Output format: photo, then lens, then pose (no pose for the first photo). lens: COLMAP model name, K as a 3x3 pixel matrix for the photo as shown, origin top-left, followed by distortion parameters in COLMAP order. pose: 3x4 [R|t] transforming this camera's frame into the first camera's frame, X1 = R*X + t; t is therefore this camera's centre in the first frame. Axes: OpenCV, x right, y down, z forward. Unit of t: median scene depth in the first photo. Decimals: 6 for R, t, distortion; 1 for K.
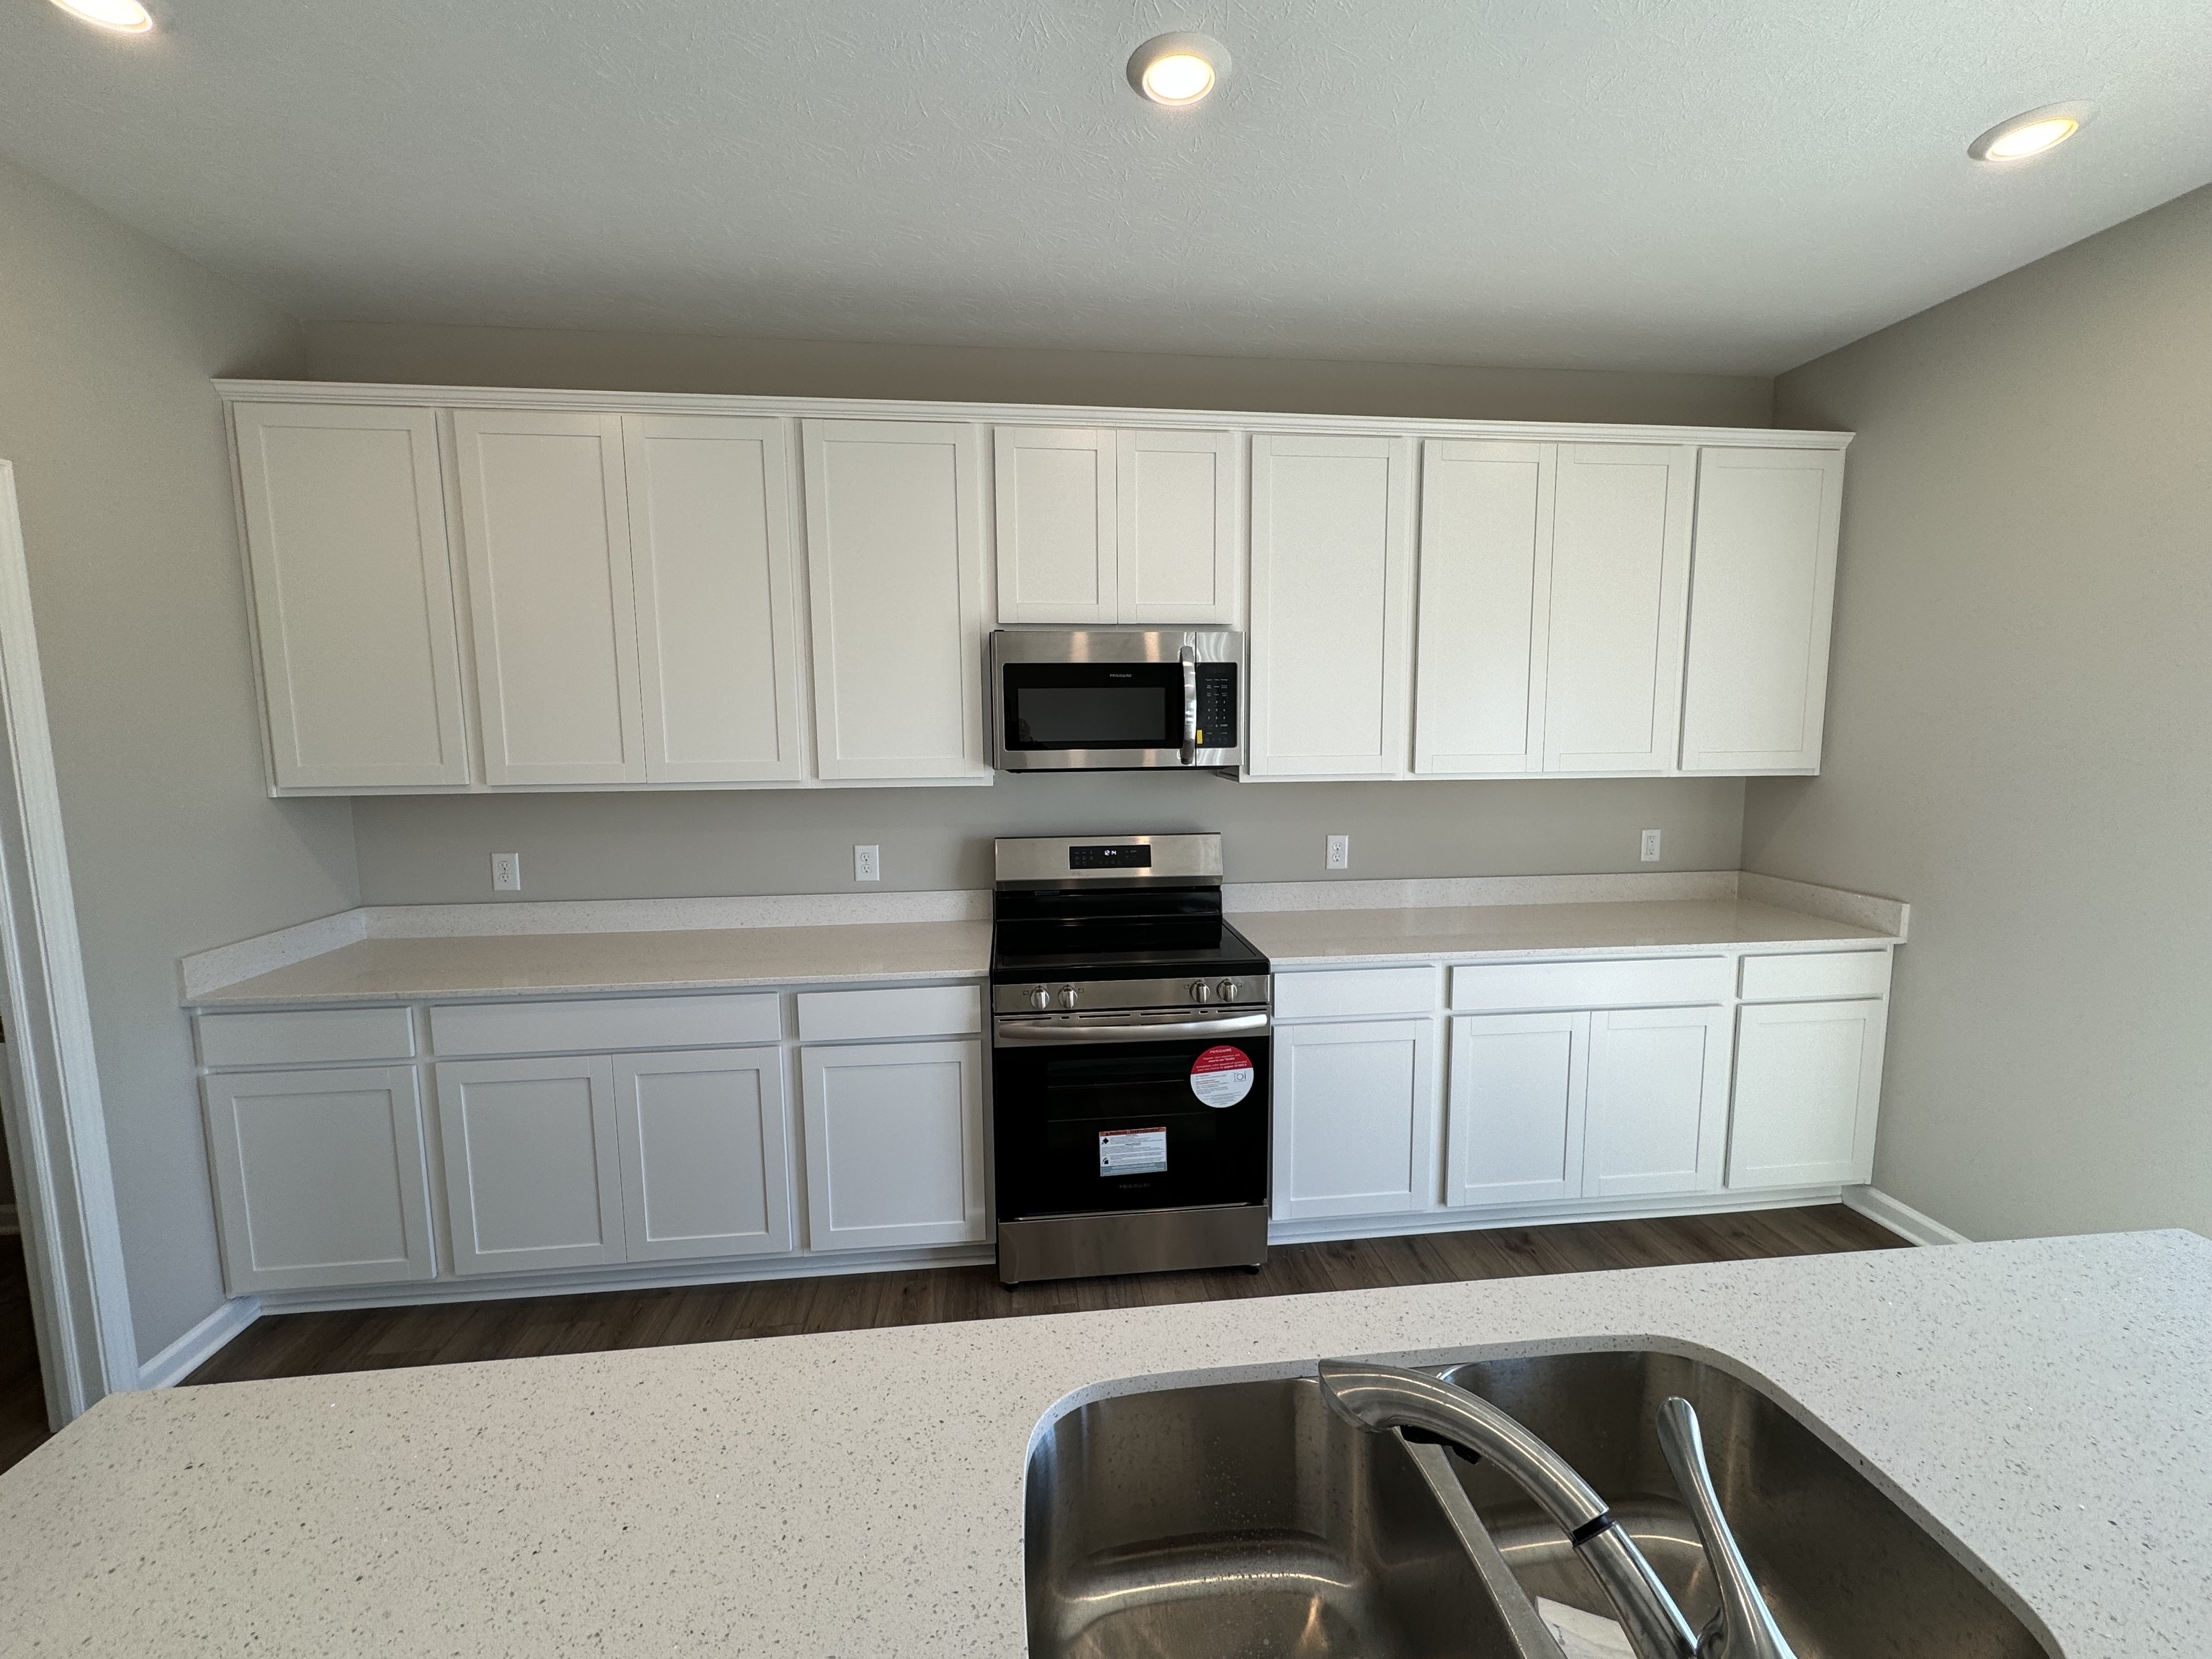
lens RADIAL K [[904.3, 0, 1106.8], [0, 904.3, 828.5], [0, 0, 1]] dist [-0.001532, -0.000562]
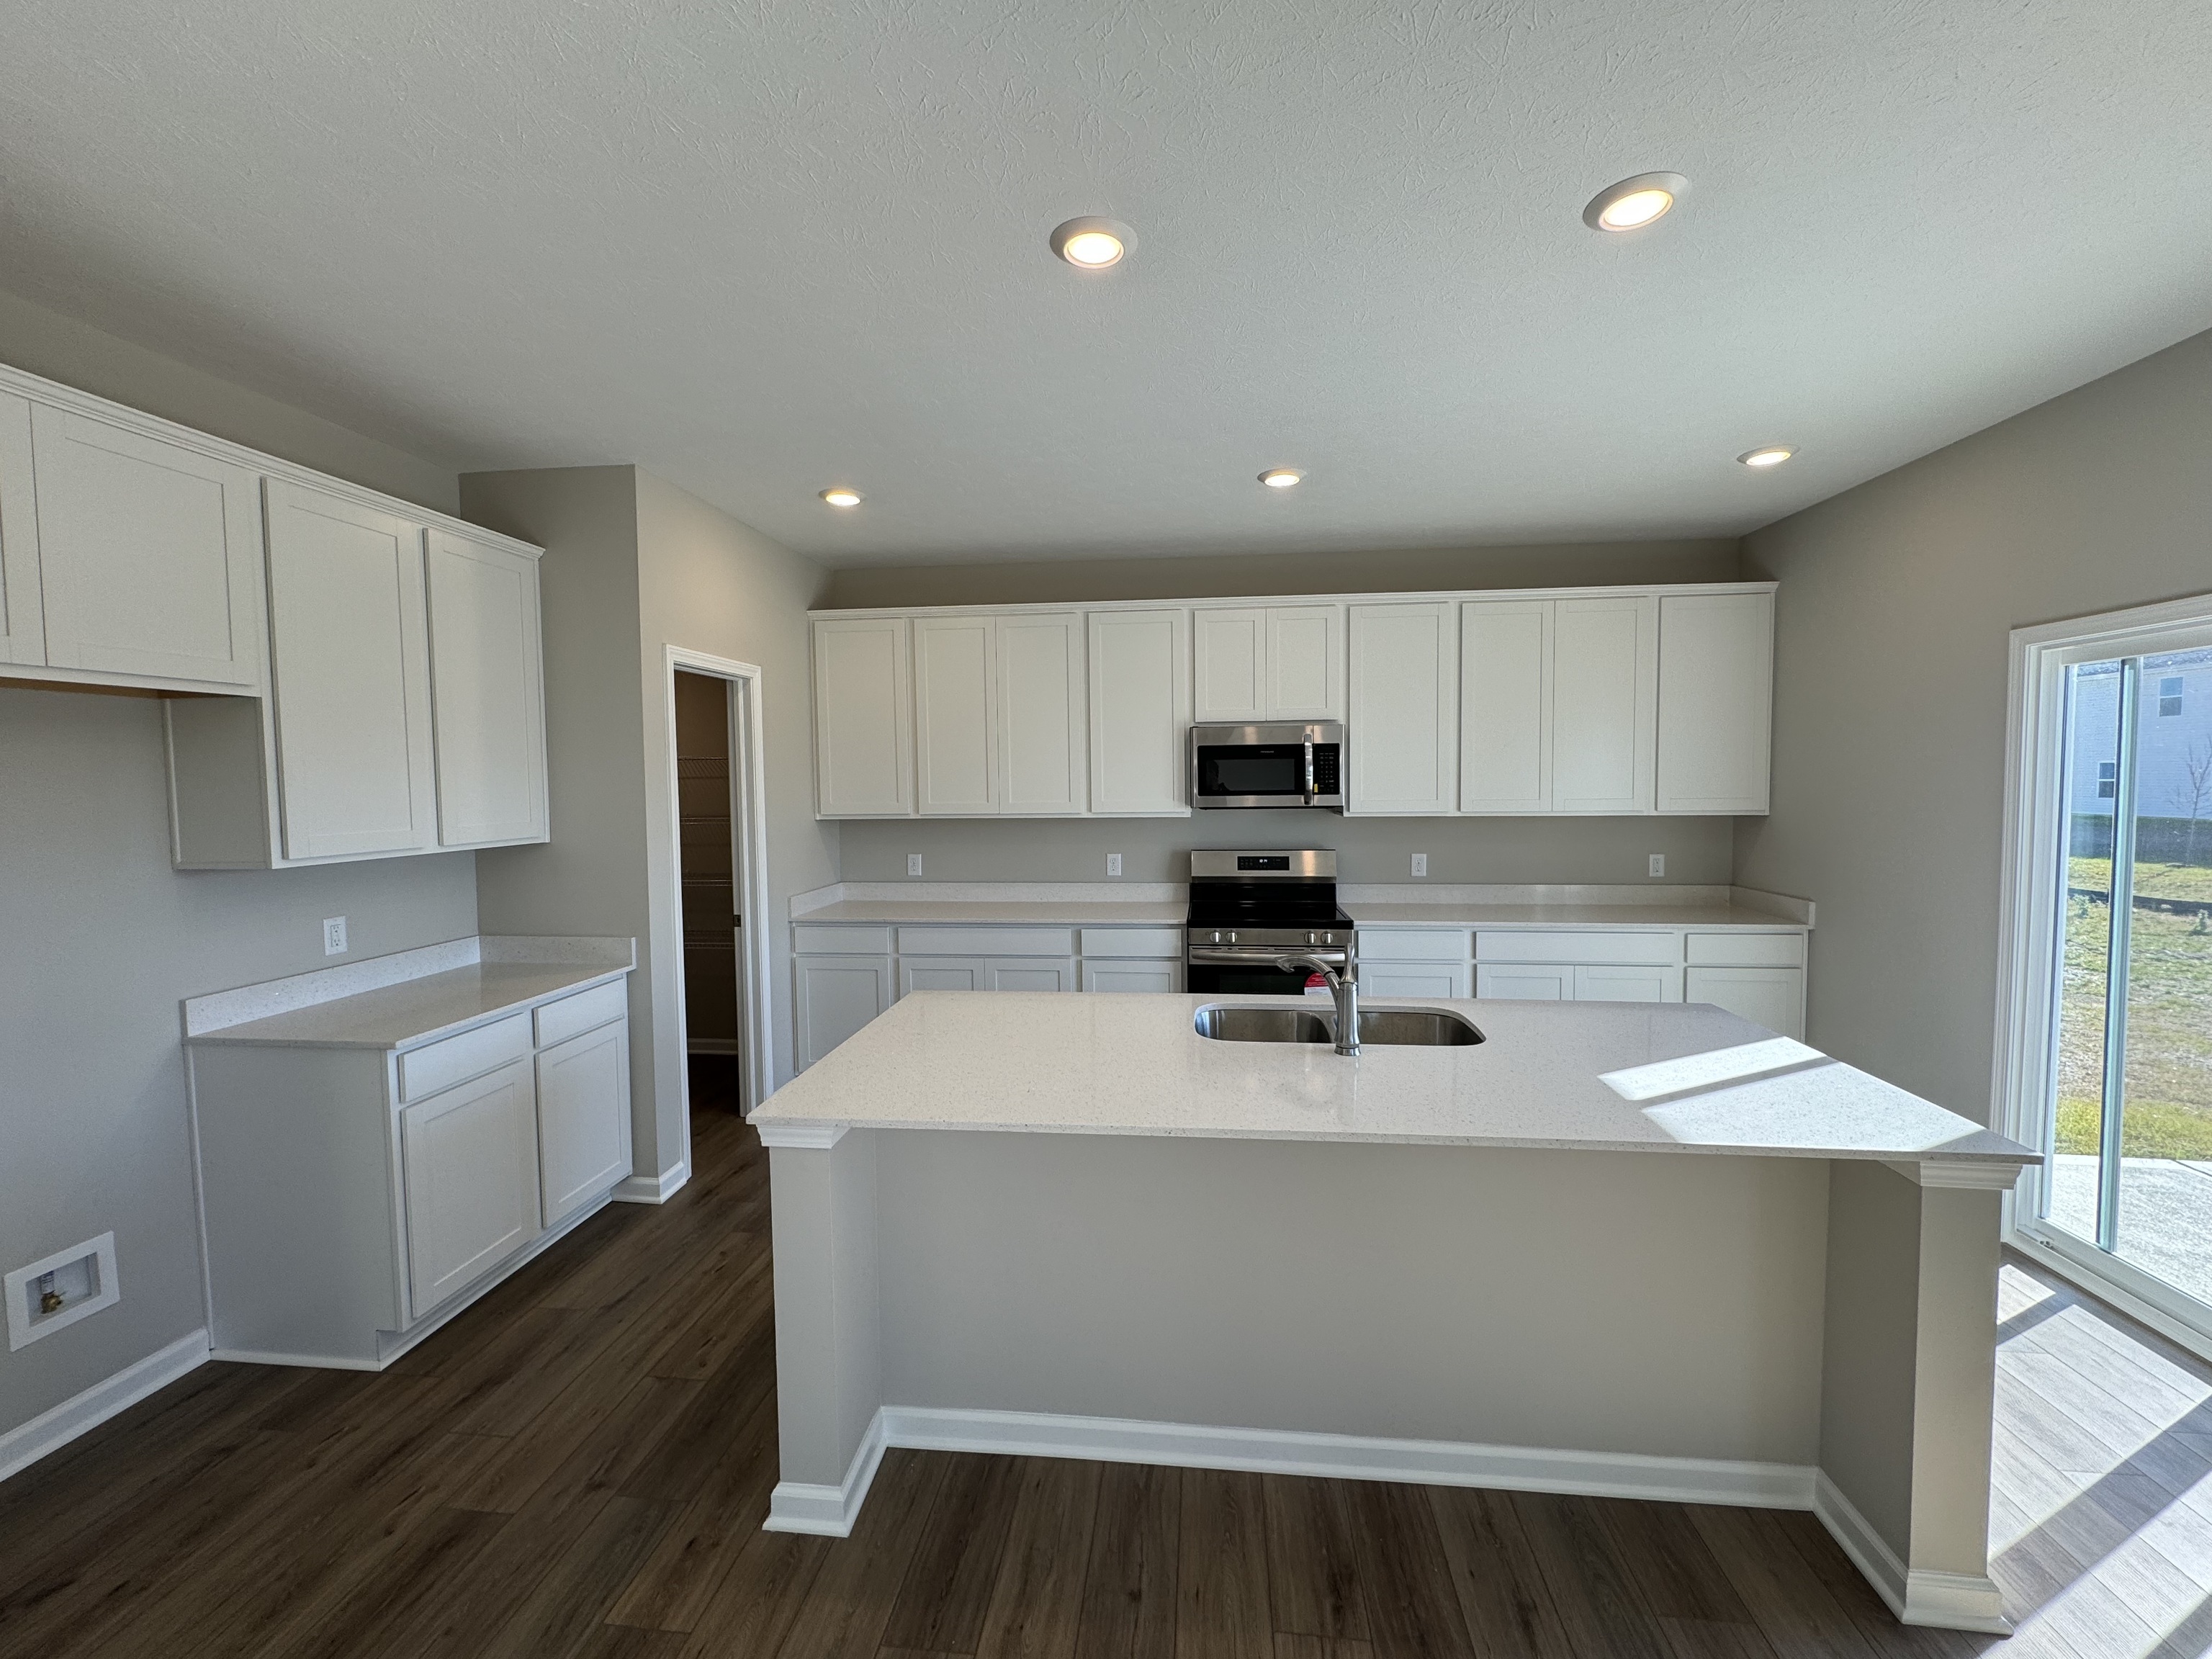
lens RADIAL K [[904.3, 0, 1103.9], [0, 904.3, 827.3], [0, 0, 1]] dist [-0.001532, -0.000562]
pose [[0.975258, 0.008763, -0.220895, 0.090498], [-0.022186, 0.998049, -0.058359, 0.074457], [0.219952, 0.061816, 0.973550, -0.684348]]
